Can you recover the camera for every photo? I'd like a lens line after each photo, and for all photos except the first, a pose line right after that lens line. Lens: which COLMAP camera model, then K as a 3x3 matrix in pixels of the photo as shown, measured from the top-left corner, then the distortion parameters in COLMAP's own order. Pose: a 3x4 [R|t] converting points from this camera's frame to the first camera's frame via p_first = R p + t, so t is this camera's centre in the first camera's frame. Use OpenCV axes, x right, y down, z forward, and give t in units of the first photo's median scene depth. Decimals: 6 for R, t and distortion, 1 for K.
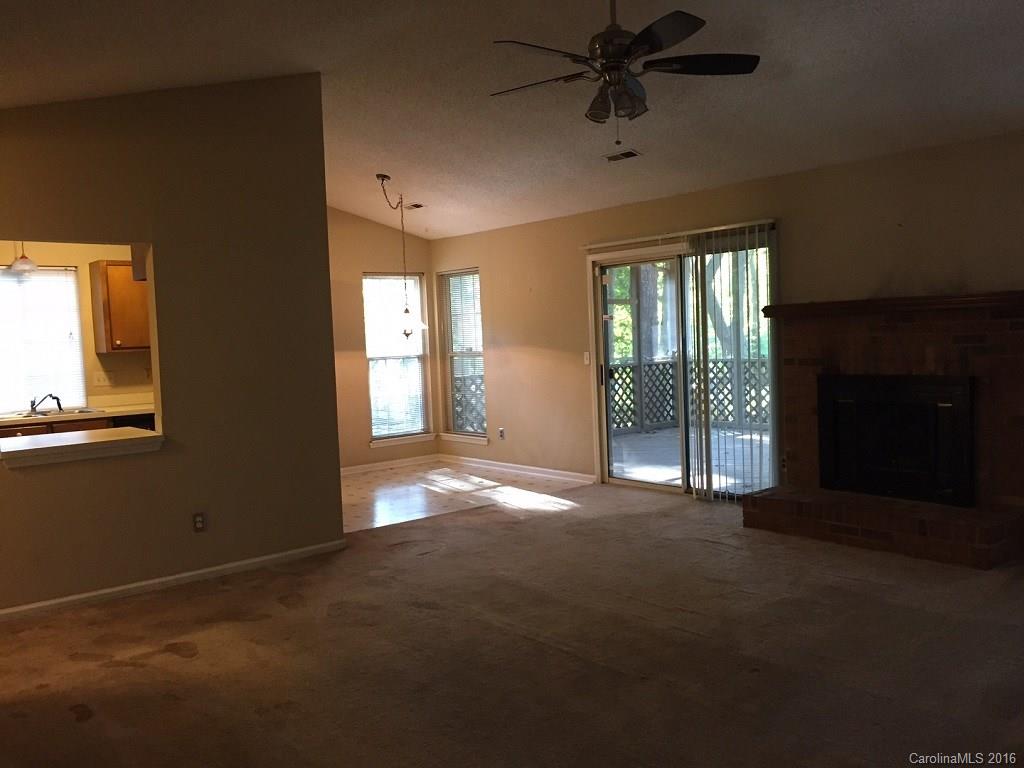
lens RADIAL K [[867.5, 0, 513.5], [0, 867.5, 388.3], [0, 0, 1]] dist [0.082663, -0.122796]
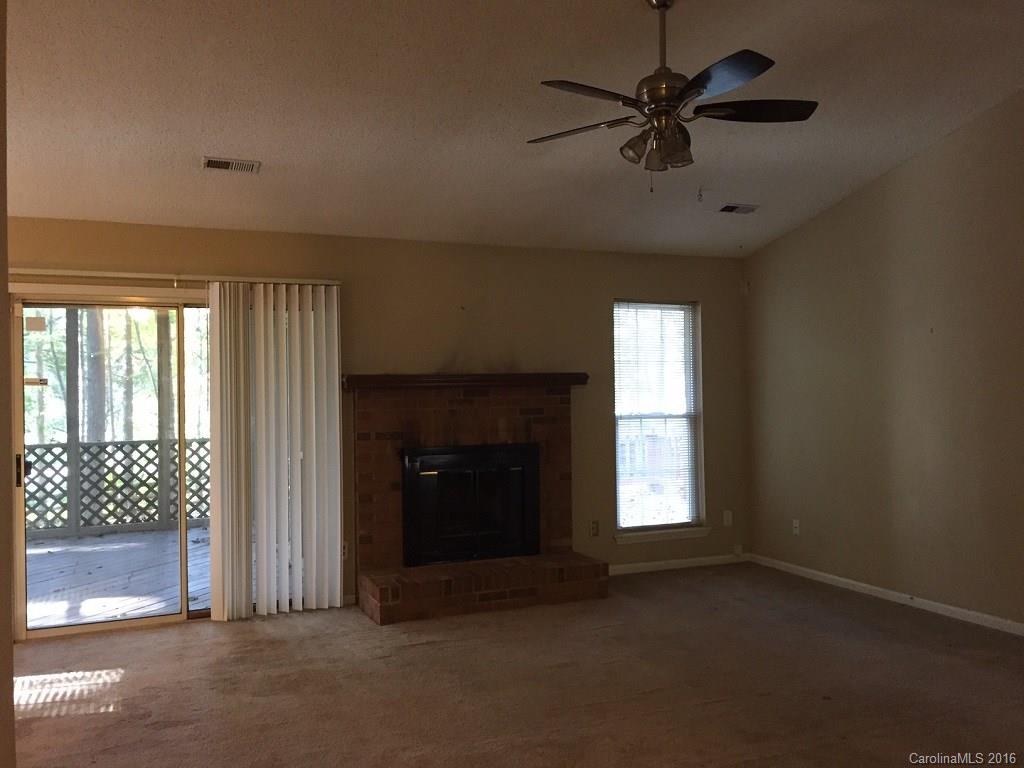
lens RADIAL K [[857.8, 0, 511.9], [0, 857.8, 382.3], [0, 0, 1]] dist [0.001335, -0.001438]
pose [[0.288234, 0.047306, 0.956391, -0.571507], [0.065204, 0.995491, -0.068891, -0.016488], [-0.955337, 0.082217, 0.283850, 0.657291]]
